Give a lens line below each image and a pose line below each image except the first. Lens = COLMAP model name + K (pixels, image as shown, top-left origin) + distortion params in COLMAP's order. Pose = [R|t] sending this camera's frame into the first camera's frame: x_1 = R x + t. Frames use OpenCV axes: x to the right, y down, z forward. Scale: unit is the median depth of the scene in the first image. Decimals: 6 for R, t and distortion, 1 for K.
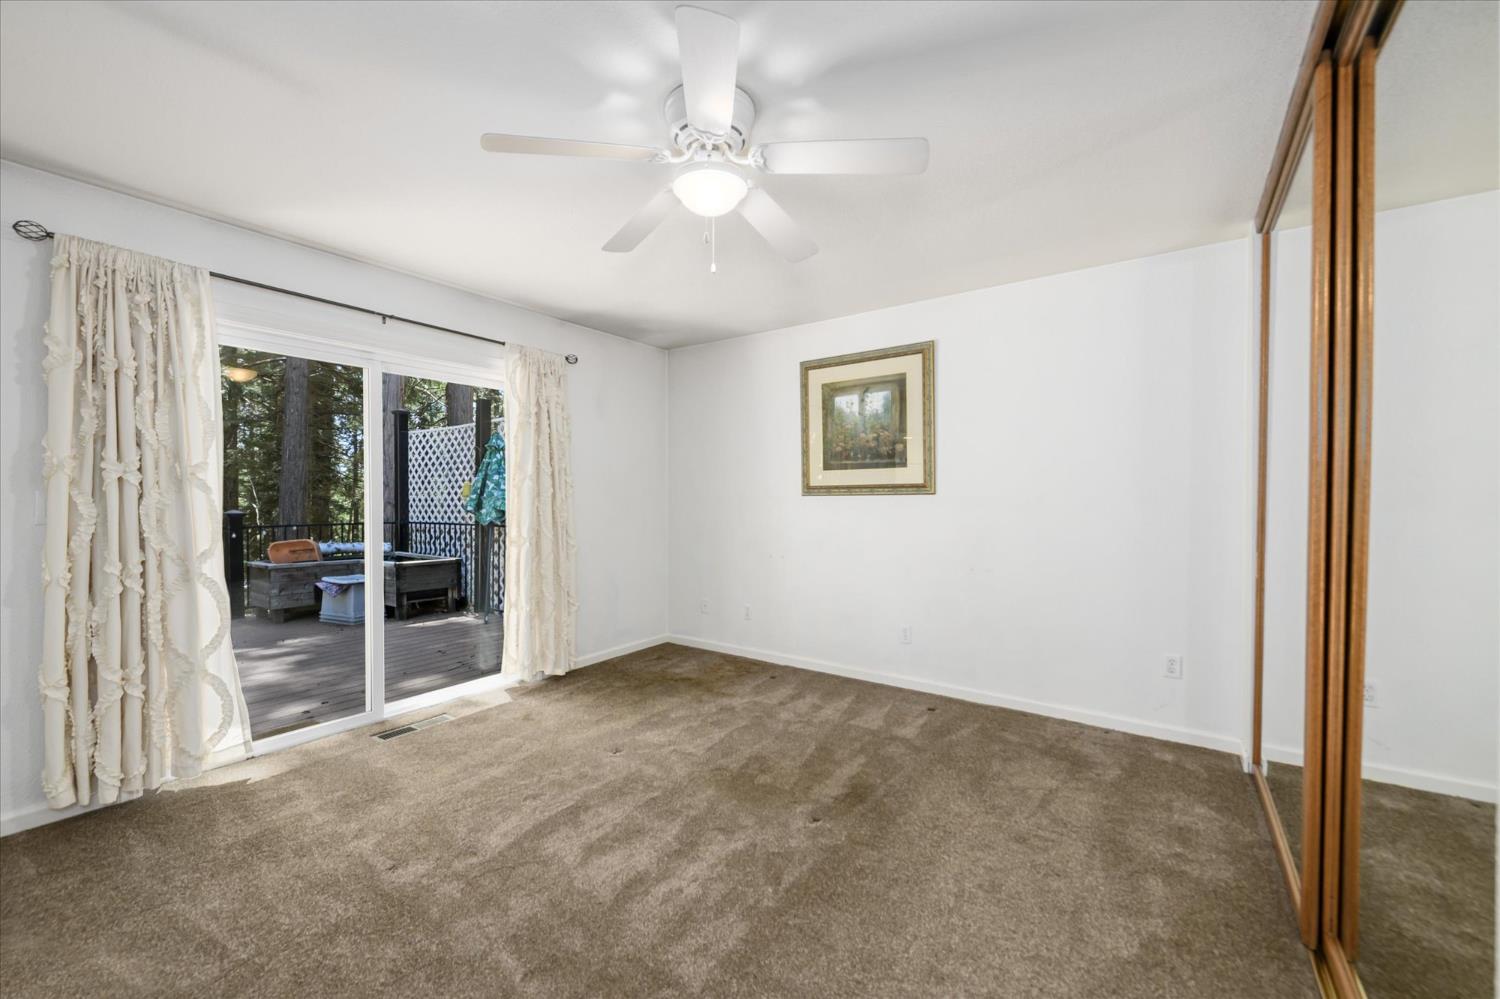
lens RADIAL K [[589.4, 0, 739.9], [0, 589.4, 498.2], [0, 0, 1]] dist [-0.009001, -0.001532]
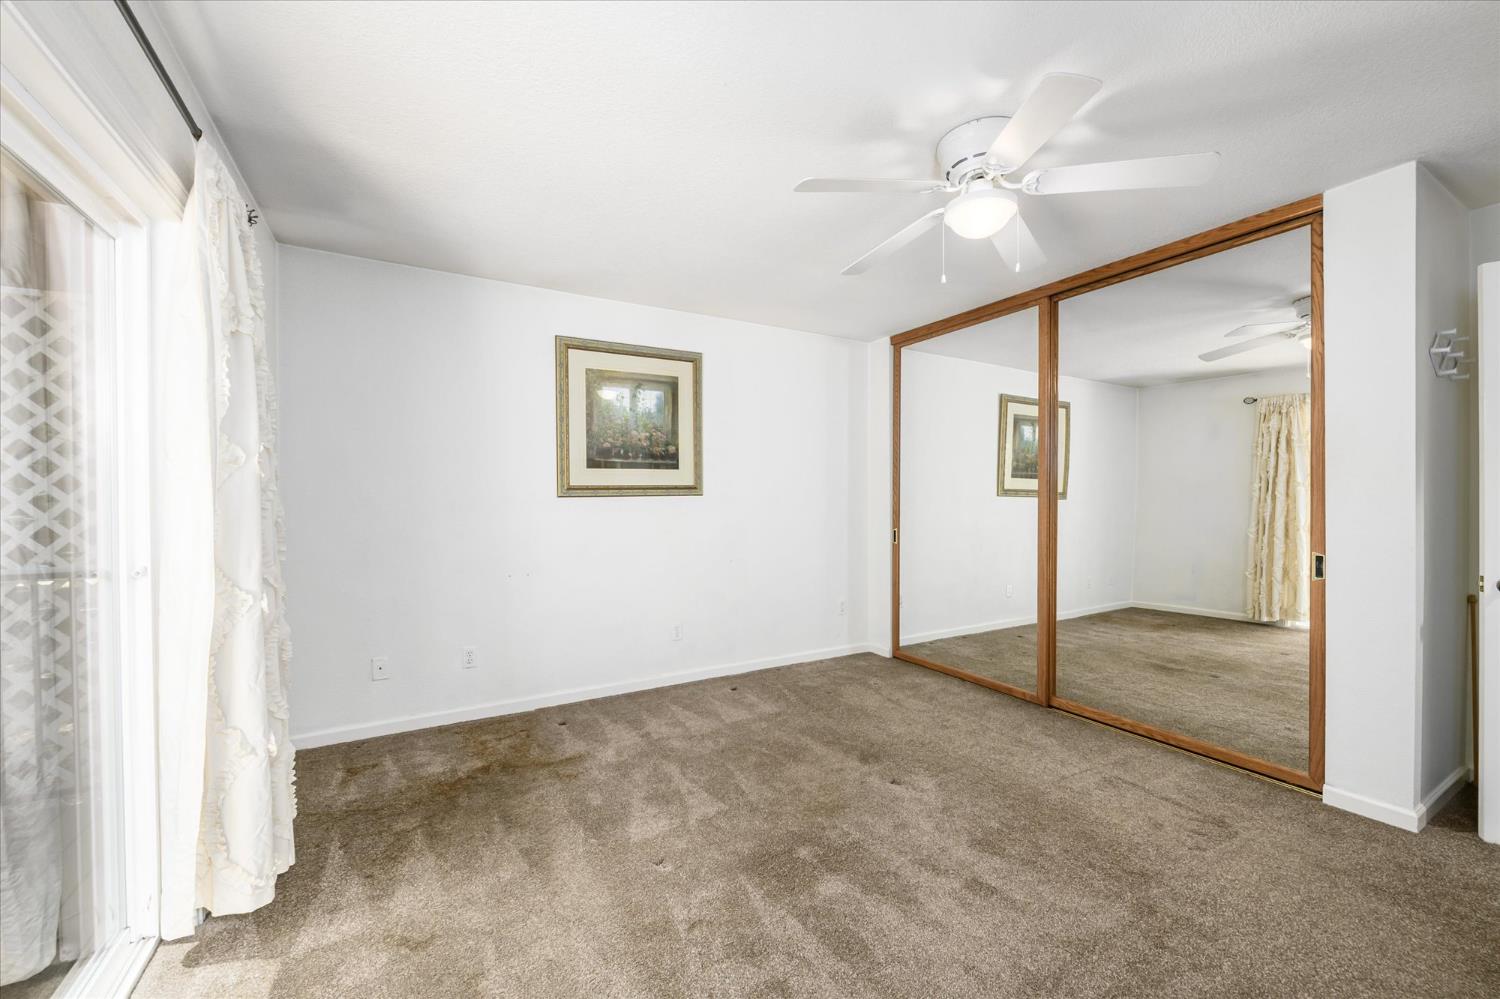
lens RADIAL K [[589.4, 0, 742.3], [0, 589.4, 502.2], [0, 0, 1]] dist [-0.009001, -0.001532]
pose [[0.417131, -0.014765, 0.908727, -0.604000], [0.008035, 0.999889, 0.012558, -0.006739], [-0.908811, 0.002063, 0.417203, 0.467778]]
